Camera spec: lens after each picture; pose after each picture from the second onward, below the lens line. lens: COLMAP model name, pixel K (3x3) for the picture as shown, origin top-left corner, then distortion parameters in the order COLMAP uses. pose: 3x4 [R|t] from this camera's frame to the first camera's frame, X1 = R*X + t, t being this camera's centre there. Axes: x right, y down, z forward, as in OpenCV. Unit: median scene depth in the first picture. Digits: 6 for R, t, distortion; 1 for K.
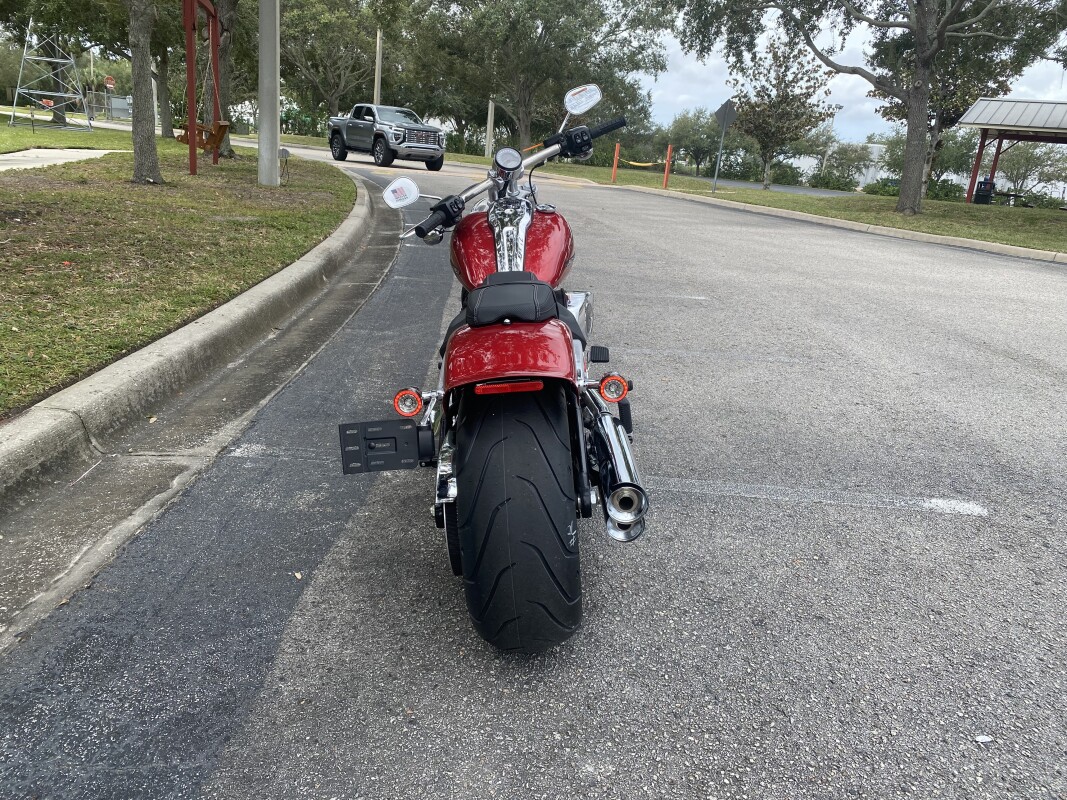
lens RADIAL K [[801.6, 0, 532.9], [0, 801.6, 399.7], [0, 0, 1]] dist [0.008564, -0.010156]
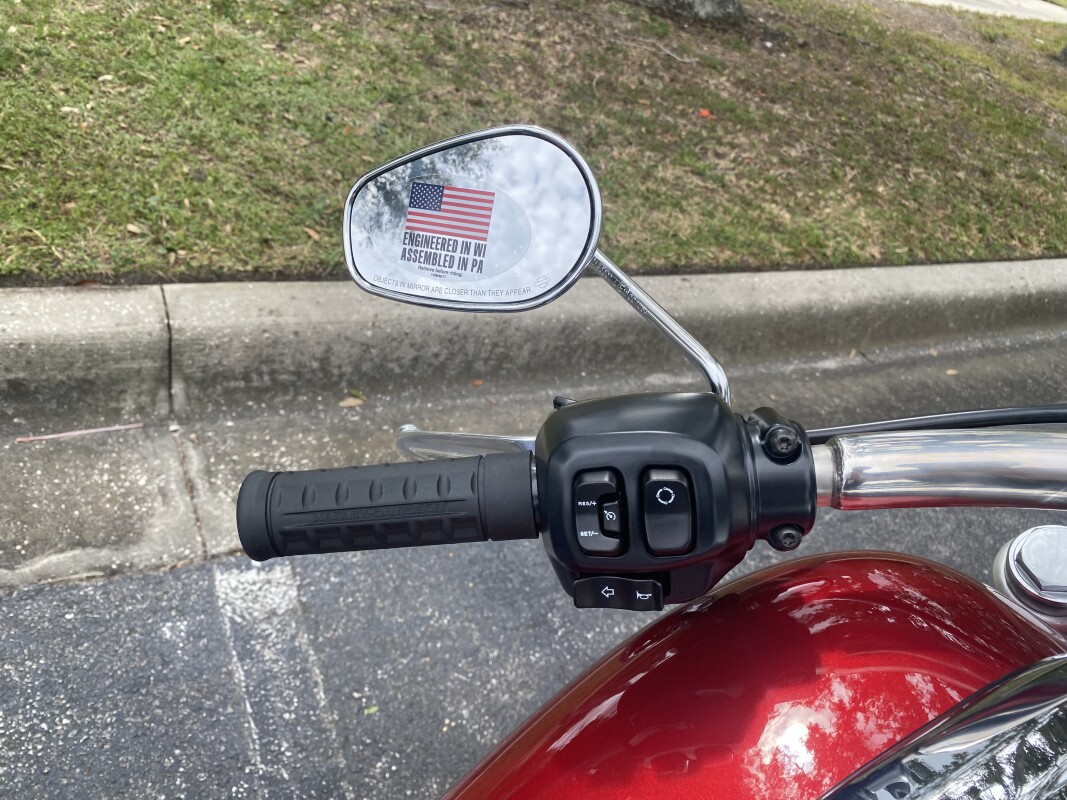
lens RADIAL K [[801.6, 0, 526.8], [0, 801.6, 398.2], [0, 0, 1]] dist [0.008564, -0.010156]
pose [[0.416590, 0.567092, -0.710534, -0.022585], [-0.457186, 0.806246, 0.375431, -0.181064], [0.785770, 0.168445, 0.595141, 0.574769]]
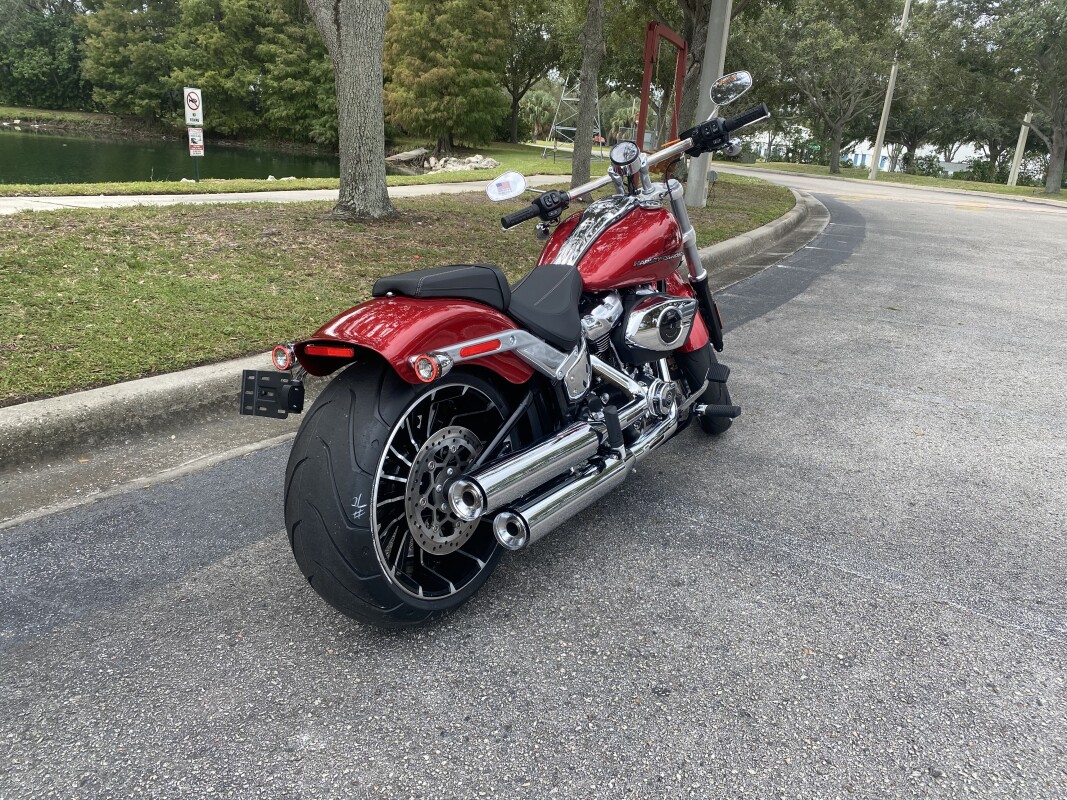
lens RADIAL K [[801.6, 0, 533.2], [0, 801.6, 400.5], [0, 0, 1]] dist [0.008564, -0.010156]
pose [[0.829759, 0.148010, -0.538138, 0.285400], [-0.165486, 0.986082, 0.016049, -0.004929], [0.533024, 0.075737, 0.842704, 0.104266]]
